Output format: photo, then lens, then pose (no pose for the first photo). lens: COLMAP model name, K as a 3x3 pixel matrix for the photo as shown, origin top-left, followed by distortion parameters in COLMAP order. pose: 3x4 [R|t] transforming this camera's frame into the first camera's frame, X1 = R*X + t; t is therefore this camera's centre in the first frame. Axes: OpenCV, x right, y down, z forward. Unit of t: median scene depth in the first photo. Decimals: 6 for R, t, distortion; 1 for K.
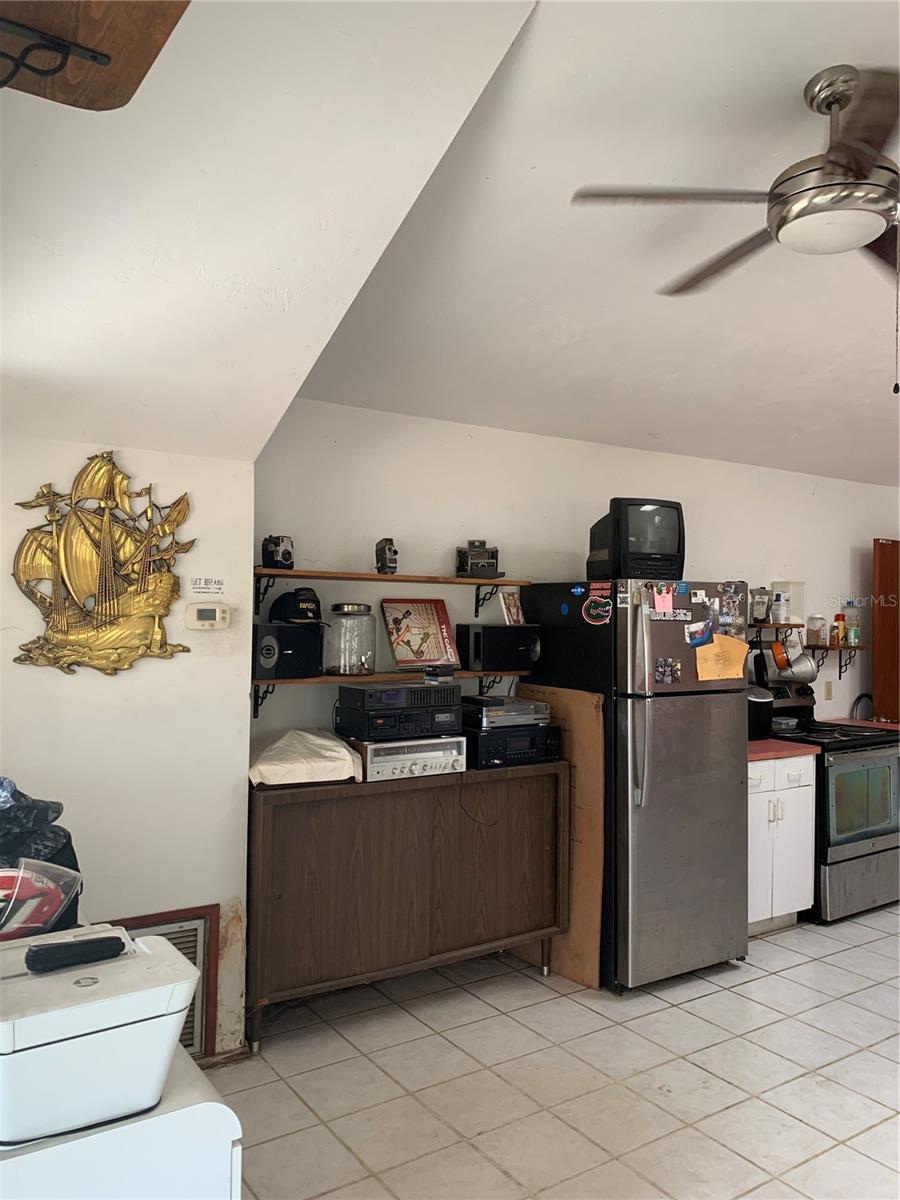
lens RADIAL K [[917.9, 0, 450.0], [0, 917.9, 600.0], [0, 0, 1]] dist [0.093041, -0.149829]
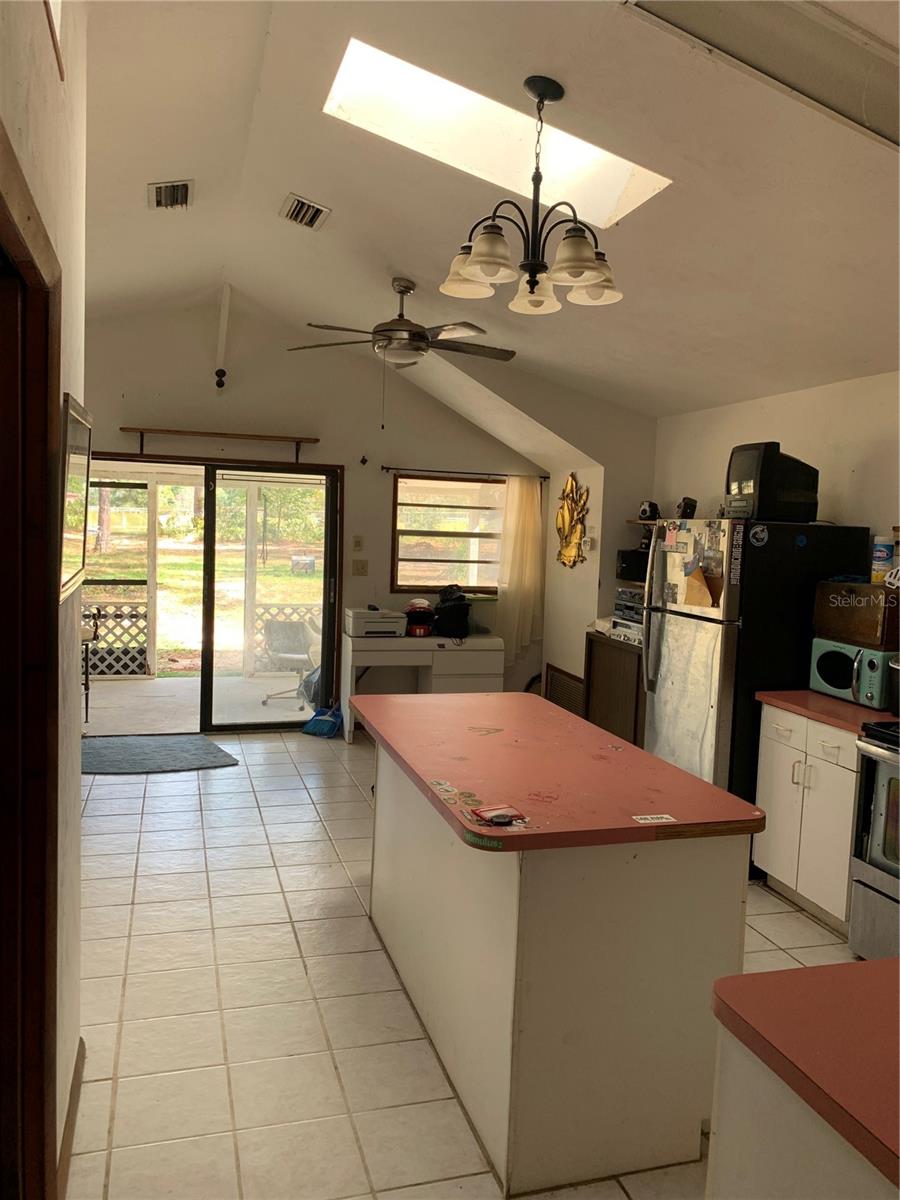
lens RADIAL K [[917.9, 0, 450.0], [0, 917.9, 600.0], [0, 0, 1]] dist [0.093041, -0.149829]
pose [[-0.301222, 0.049872, -0.952249, 1.579795], [-0.033054, 0.997485, 0.062697, 0.019962], [0.952981, 0.050361, -0.298816, 1.153311]]
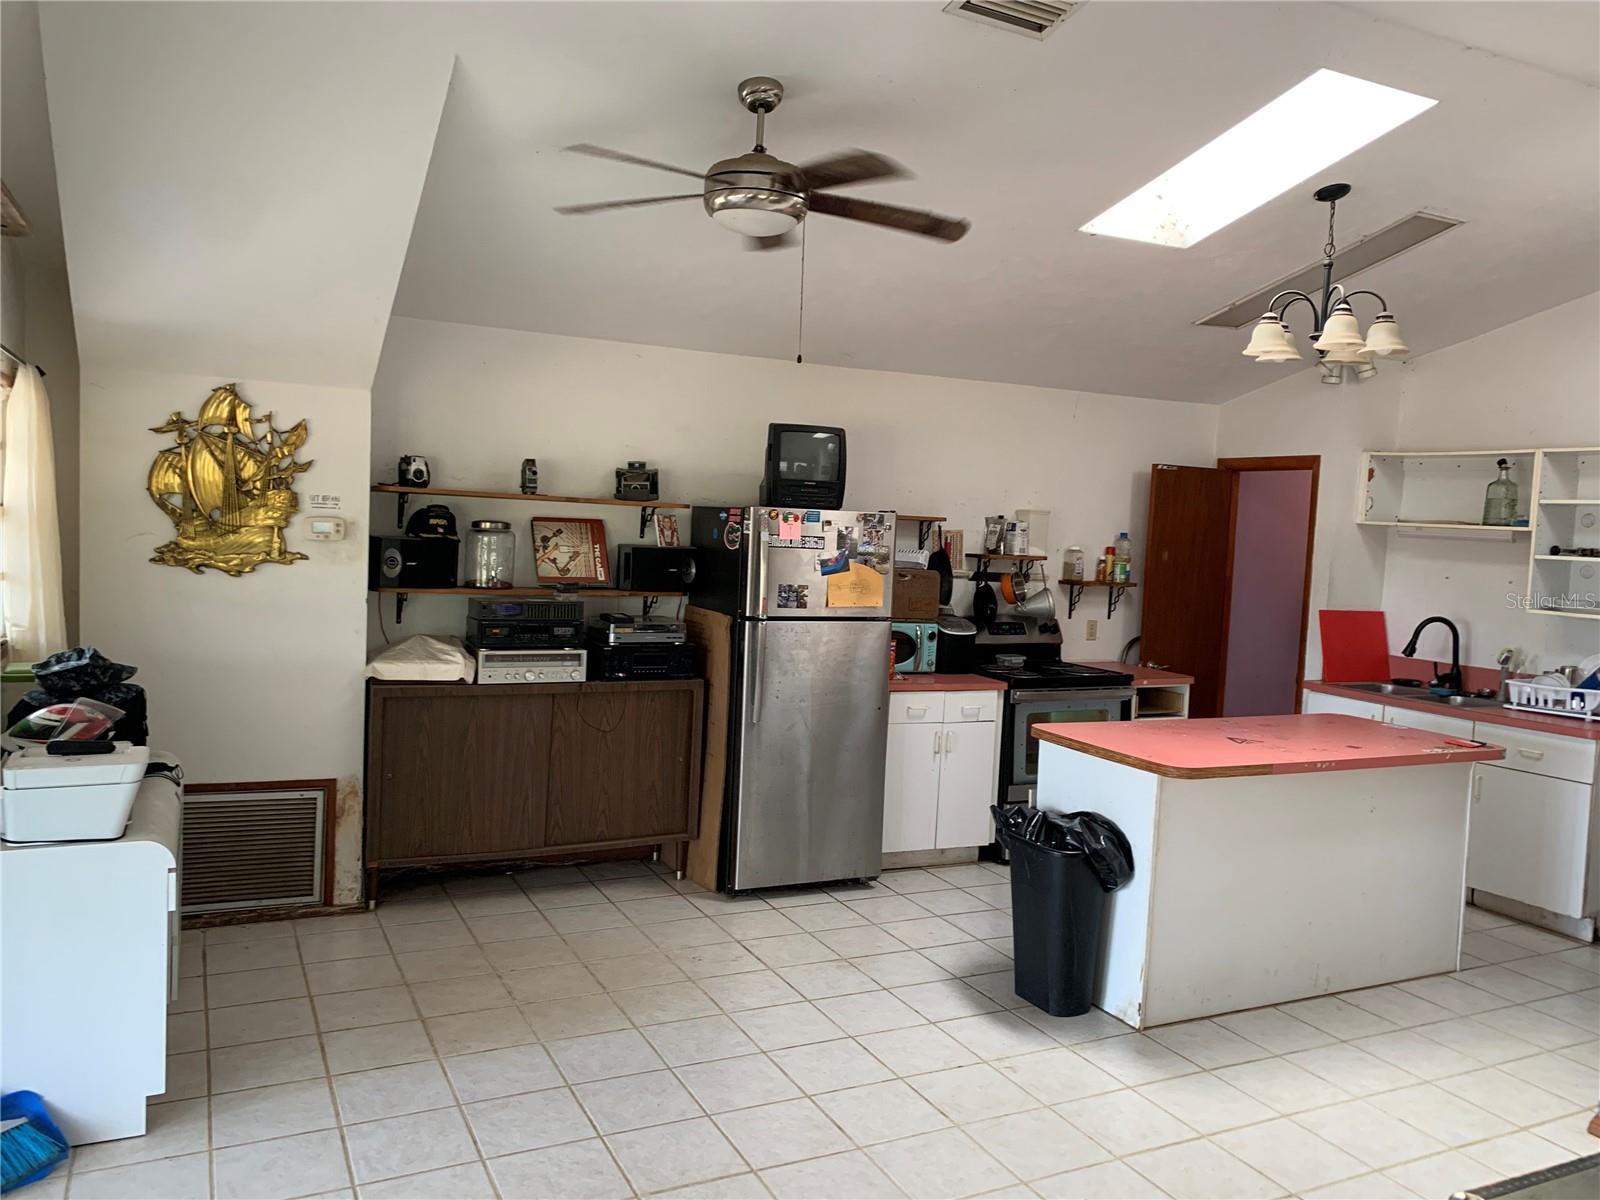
lens RADIAL K [[1223.9, 0, 800.0], [0, 1223.9, 600.0], [0, 0, 1]] dist [0.093041, -0.149829]
pose [[0.990026, 0.040809, -0.134842, 0.454857], [-0.030609, 0.996571, 0.076871, -0.026038], [0.137517, -0.071977, 0.987881, -0.370137]]
